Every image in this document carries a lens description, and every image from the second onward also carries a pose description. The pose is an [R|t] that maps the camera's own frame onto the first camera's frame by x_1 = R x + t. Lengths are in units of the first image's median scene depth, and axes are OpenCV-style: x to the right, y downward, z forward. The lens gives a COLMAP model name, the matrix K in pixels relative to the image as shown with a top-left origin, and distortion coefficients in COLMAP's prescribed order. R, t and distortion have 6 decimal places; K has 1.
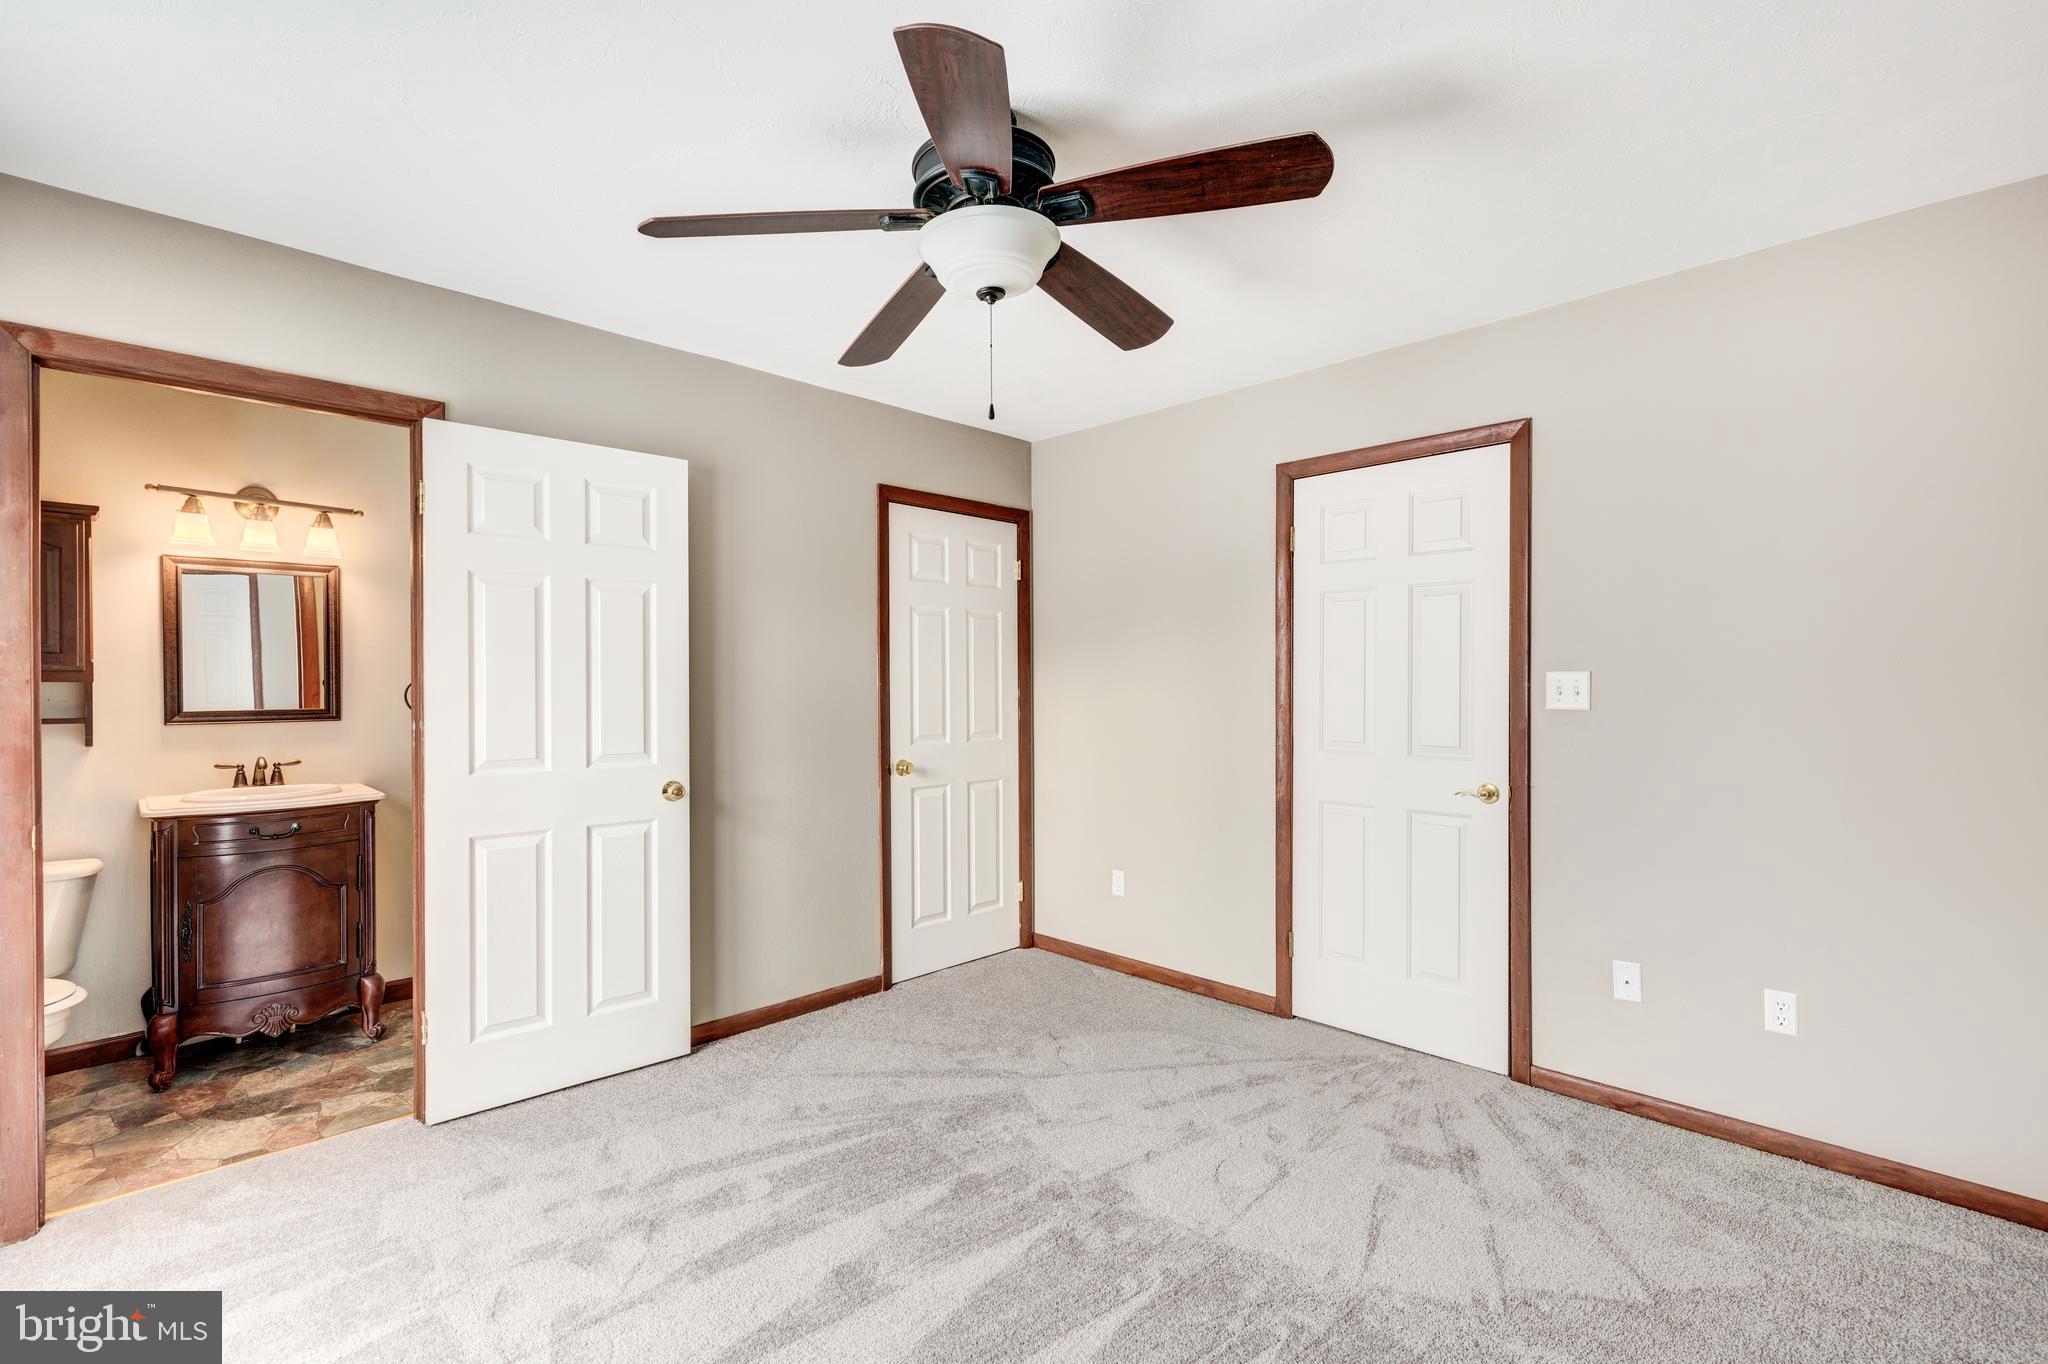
lens RADIAL K [[928.8, 0, 1034.5], [0, 928.8, 679.0], [0, 0, 1]] dist [0.009720, -0.003010]
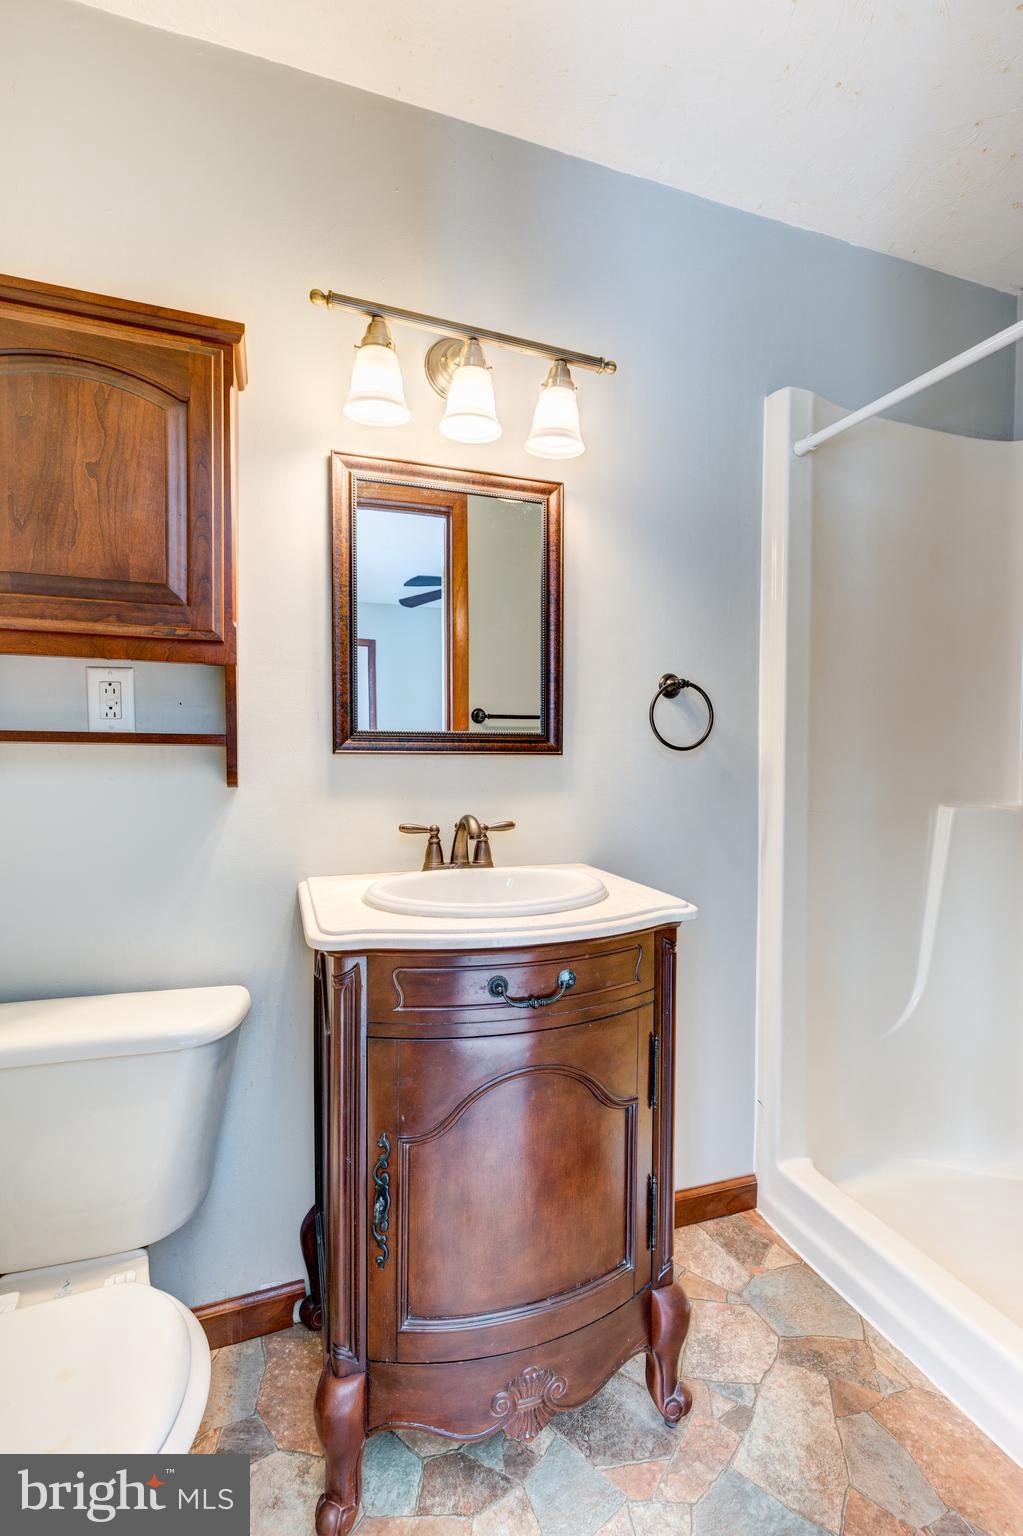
lens RADIAL K [[696.6, 0, 509.0], [0, 696.6, 769.3], [0, 0, 1]] dist [0.009720, -0.003010]
pose [[0.896515, 0.012706, -0.442832, -0.649179], [-0.007283, 0.999876, 0.013945, 0.052424], [0.442954, -0.009277, 0.896496, 0.669360]]
